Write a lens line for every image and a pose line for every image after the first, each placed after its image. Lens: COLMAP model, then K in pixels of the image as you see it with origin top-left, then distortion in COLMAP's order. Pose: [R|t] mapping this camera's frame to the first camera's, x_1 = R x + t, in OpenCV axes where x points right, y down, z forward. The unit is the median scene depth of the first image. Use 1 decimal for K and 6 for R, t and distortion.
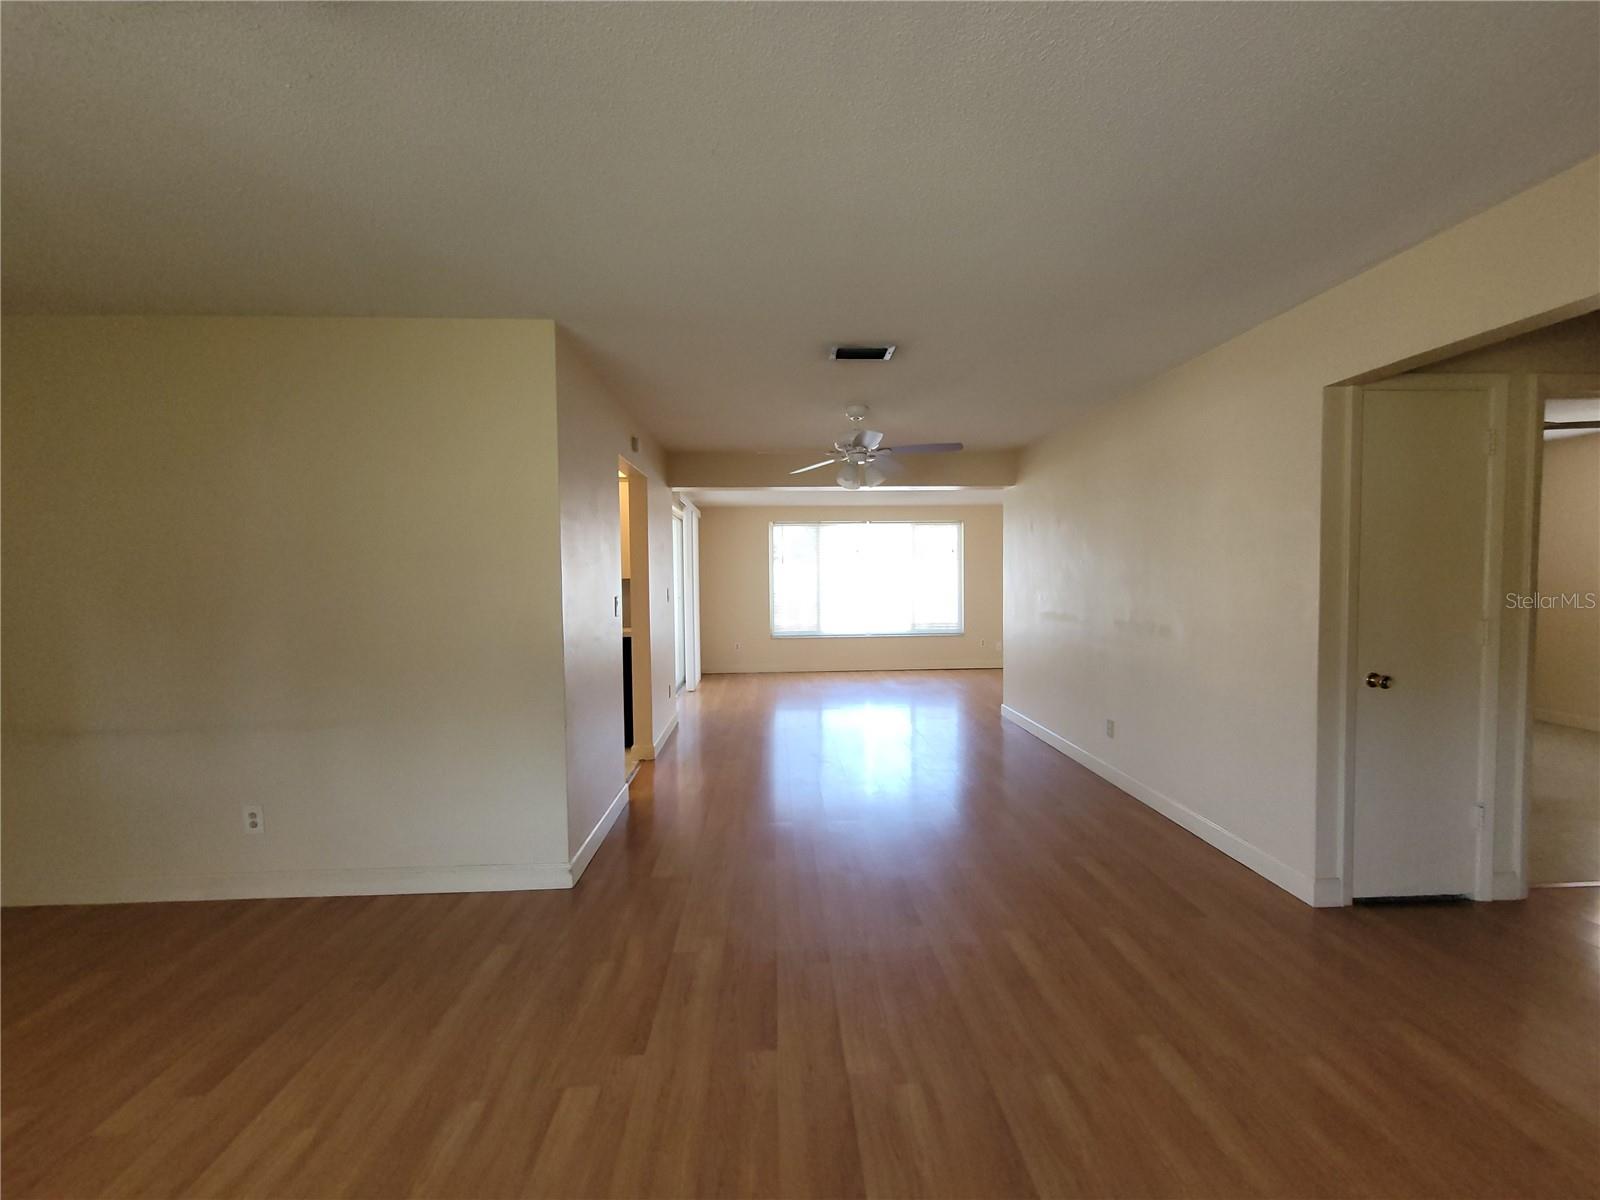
lens RADIAL K [[653.1, 0, 803.5], [0, 653.1, 599.4], [0, 0, 1]] dist [-0.003177, 0.000211]
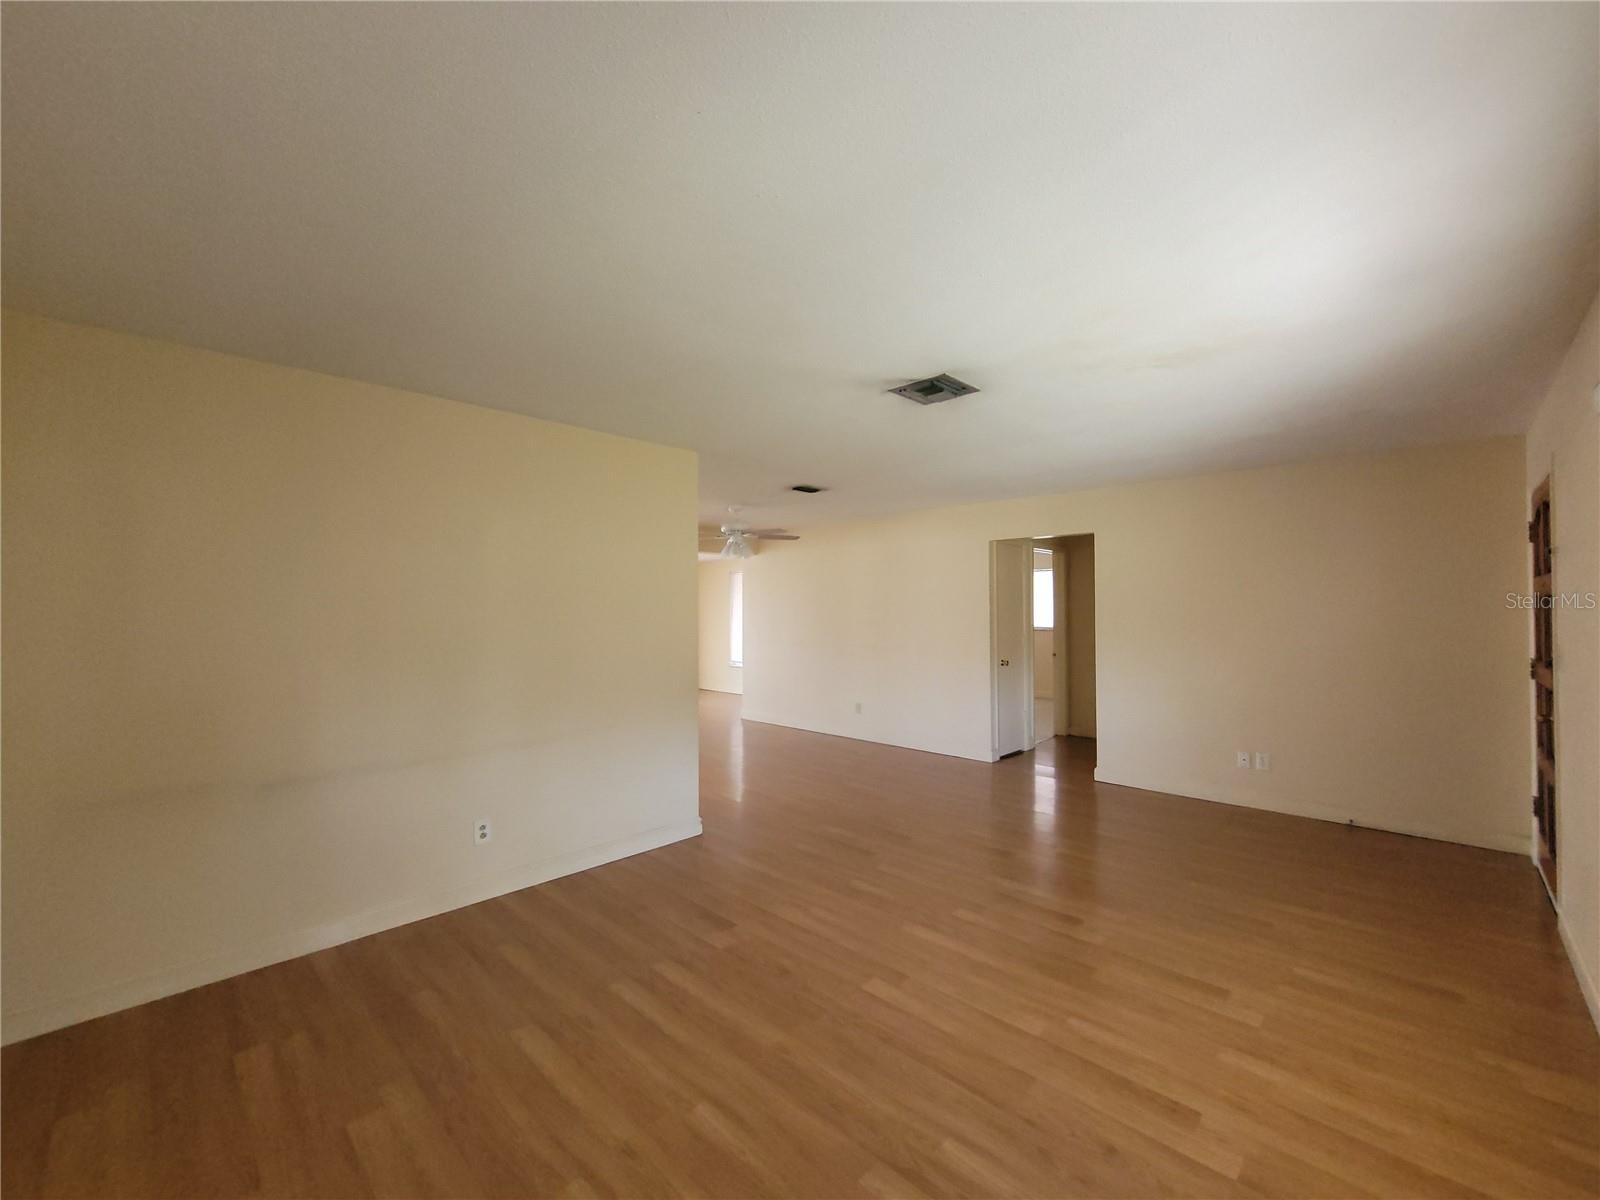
lens RADIAL K [[653.1, 0, 799.9], [0, 653.1, 599.7], [0, 0, 1]] dist [-0.003177, 0.000211]
pose [[0.729317, 0.021521, 0.683837, -0.411339], [0.020554, 0.998365, -0.053340, 0.000666], [-0.683867, 0.052958, 0.727682, -0.081943]]
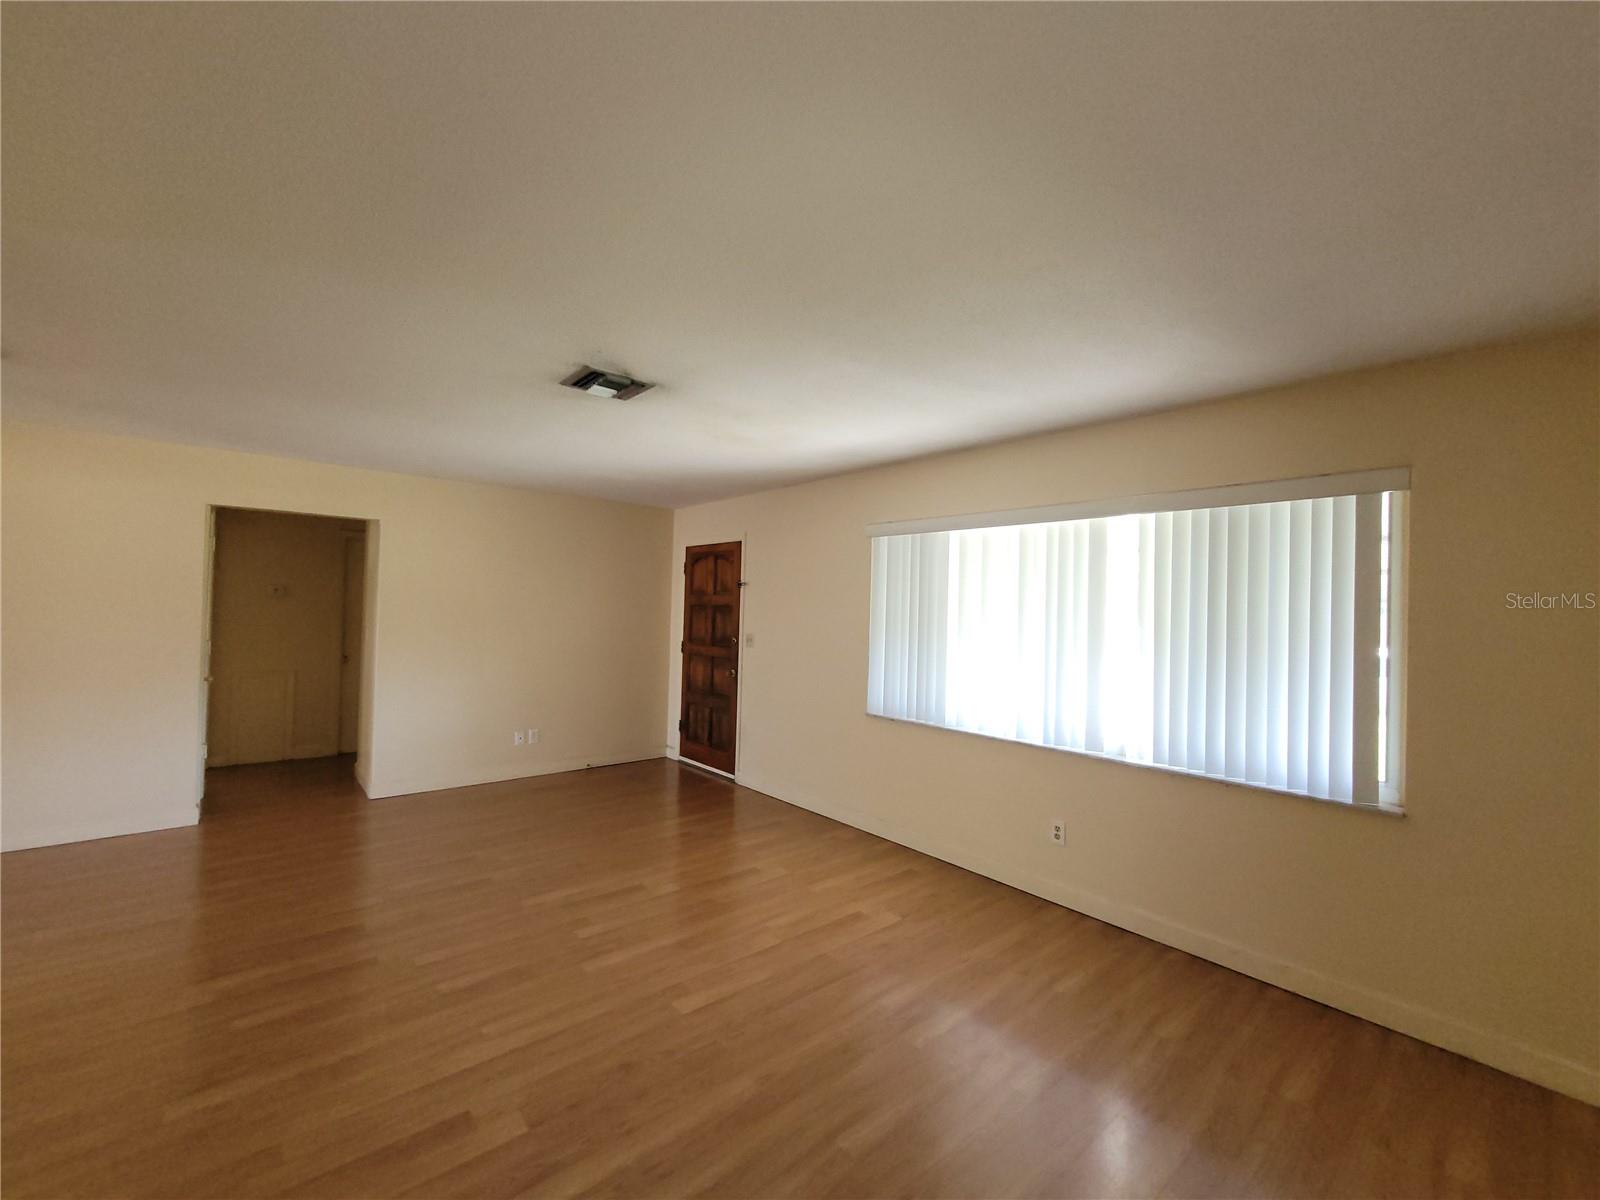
lens RADIAL K [[653.1, 0, 809.4], [0, 653.1, 601.8], [0, 0, 1]] dist [-0.003177, 0.000211]
pose [[-0.623489, 0.006442, 0.781806, -0.442932], [0.011959, 0.999928, 0.001298, -0.018663], [-0.781741, 0.010159, -0.623521, 0.253840]]
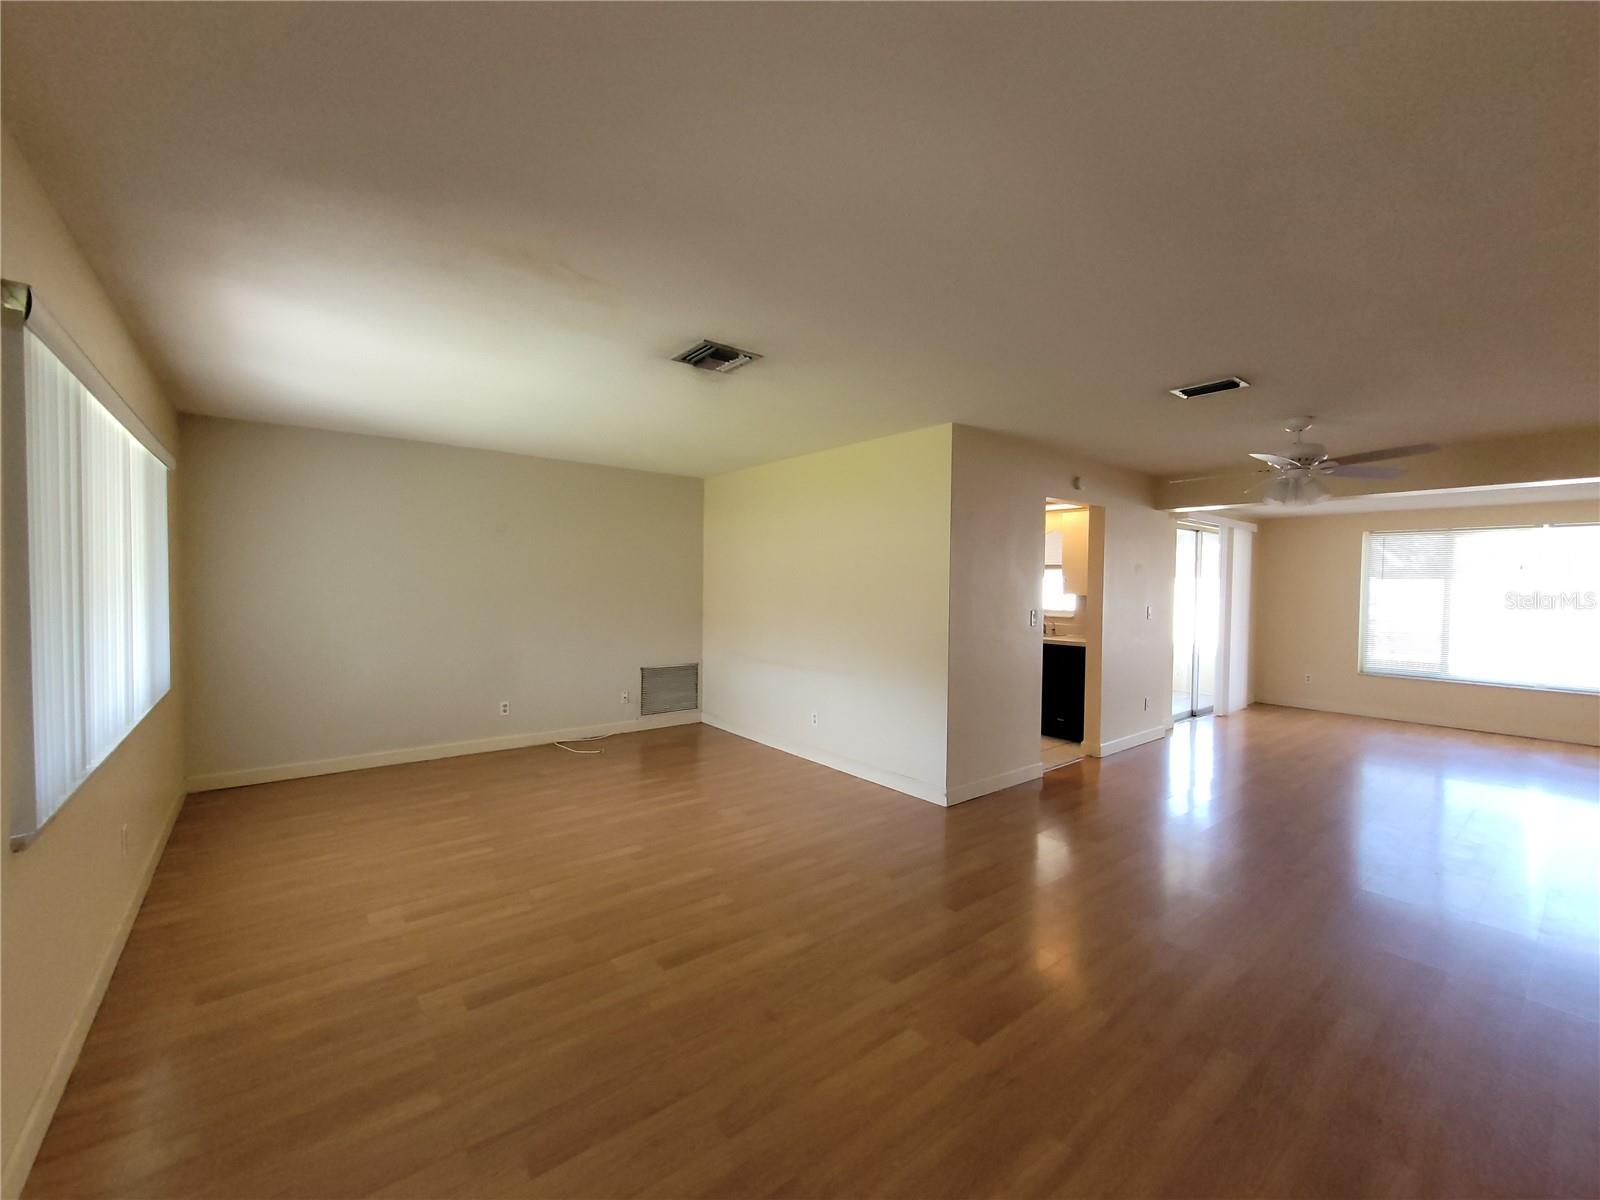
lens RADIAL K [[653.1, 0, 814.8], [0, 653.1, 593.3], [0, 0, 1]] dist [-0.003177, 0.000211]
pose [[0.599391, 0.031332, -0.799843, 0.209315], [-0.051717, 0.998662, 0.000364, -0.006732], [0.798784, 0.041147, 0.600210, -0.043646]]
